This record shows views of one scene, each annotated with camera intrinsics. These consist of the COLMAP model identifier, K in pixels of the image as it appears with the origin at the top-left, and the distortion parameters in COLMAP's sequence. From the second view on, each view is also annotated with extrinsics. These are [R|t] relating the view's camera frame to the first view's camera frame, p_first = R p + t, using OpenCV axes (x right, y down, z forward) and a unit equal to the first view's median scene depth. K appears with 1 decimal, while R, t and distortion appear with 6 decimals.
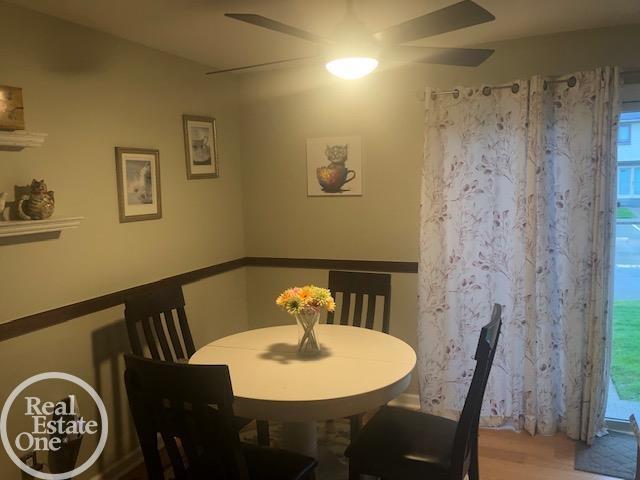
lens RADIAL K [[520.9, 0, 317.5], [0, 520.9, 237.9], [0, 0, 1]] dist [0.058349, -0.100195]
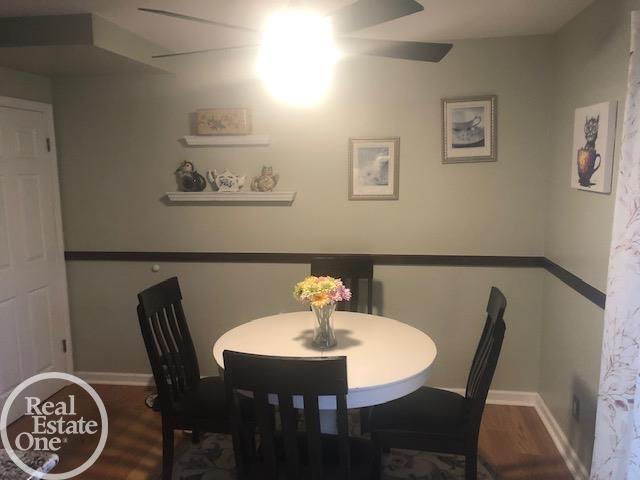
lens RADIAL K [[520.9, 0, 317.5], [0, 520.9, 237.9], [0, 0, 1]] dist [0.058349, -0.100195]
pose [[0.271495, 0.157925, -0.949395, 0.657632], [-0.100447, 0.985708, 0.135241, -0.084988], [0.957184, 0.058647, 0.283478, 0.509953]]
